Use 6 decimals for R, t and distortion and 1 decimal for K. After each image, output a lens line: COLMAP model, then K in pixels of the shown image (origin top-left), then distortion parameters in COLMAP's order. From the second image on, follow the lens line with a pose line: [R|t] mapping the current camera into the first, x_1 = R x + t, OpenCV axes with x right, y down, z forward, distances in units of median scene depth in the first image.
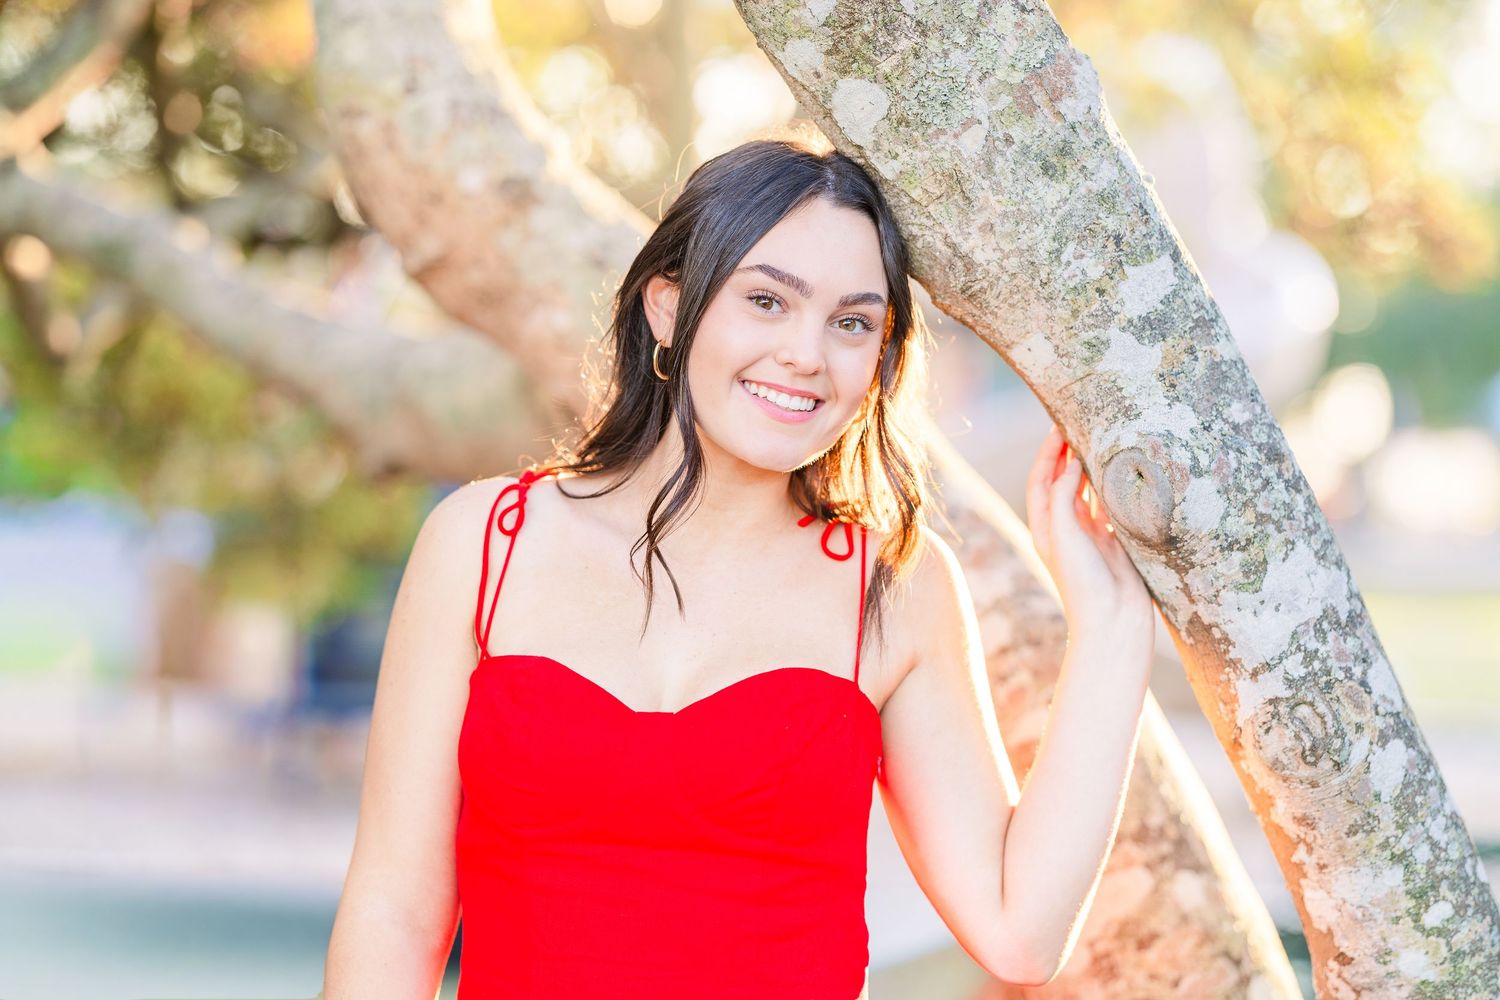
lens RADIAL K [[3723.0, 0, 750.0], [0, 3723.0, 500.0], [0, 0, 1]] dist [-0.020198, -0.053217]
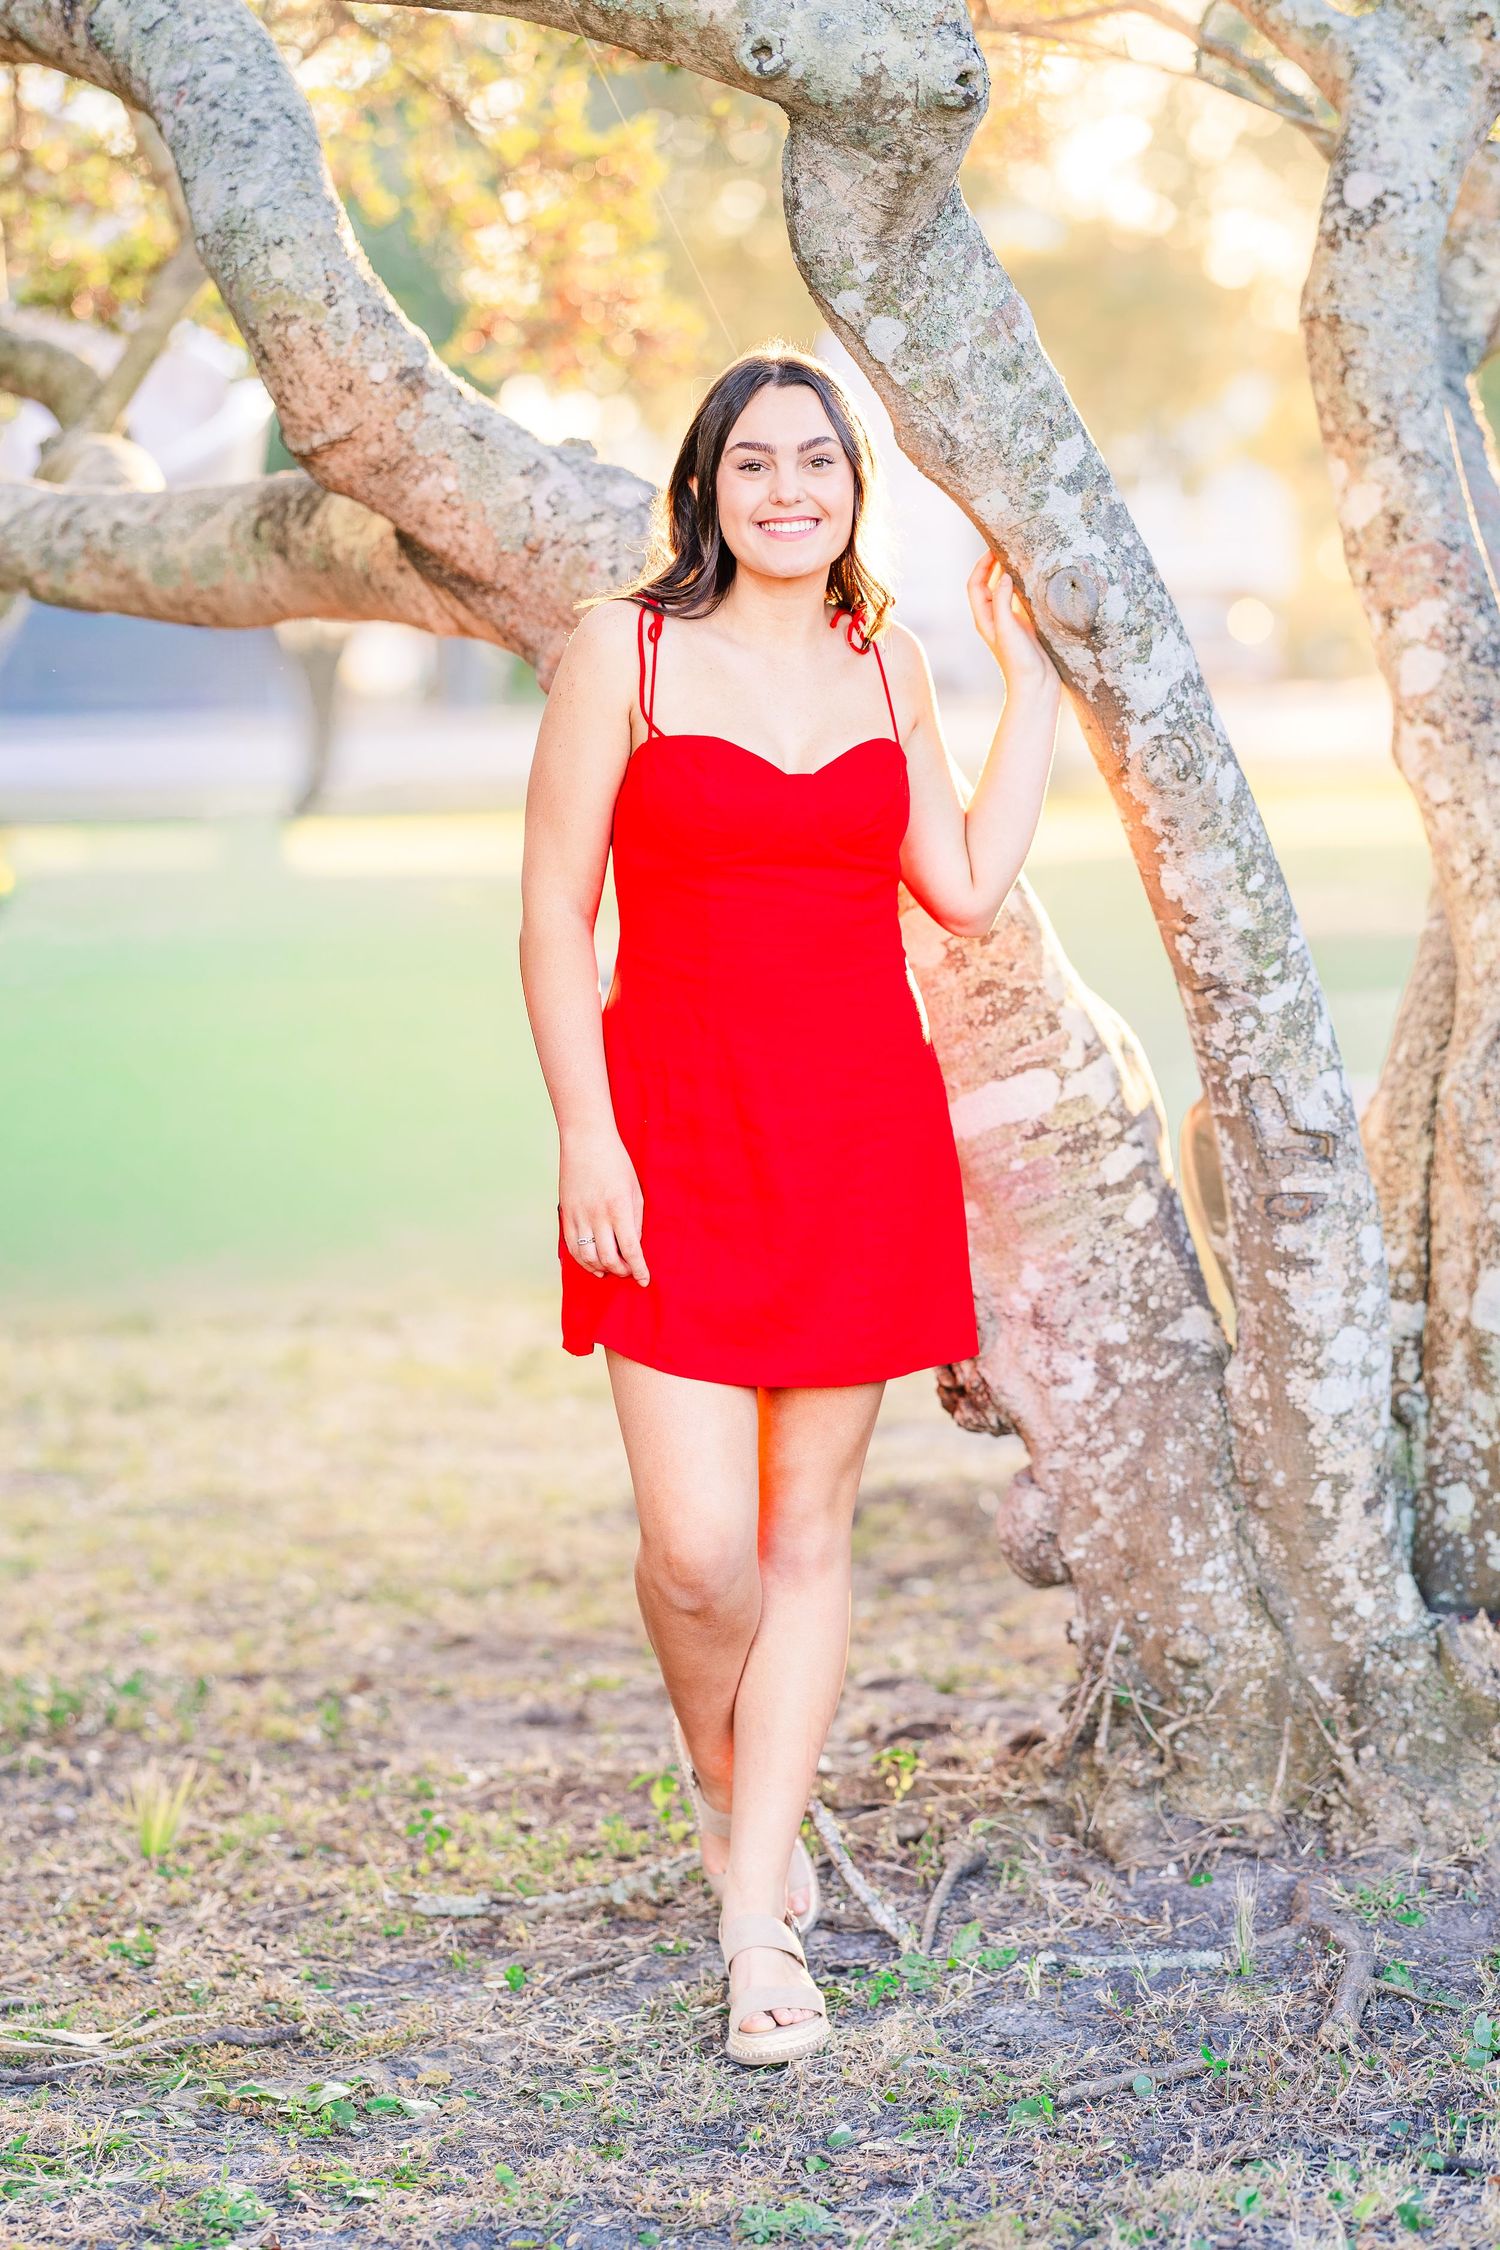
lens RADIAL K [[5584.6, 0, 750.0], [0, 5584.6, 1125.0], [0, 0, 1]] dist [-0.020198, -0.053217]
pose [[0.956084, -0.062374, 0.286380, -0.649354], [0.039557, 0.995614, 0.084784, 0.013309], [-0.290413, -0.069732, 0.954357, -1.055451]]
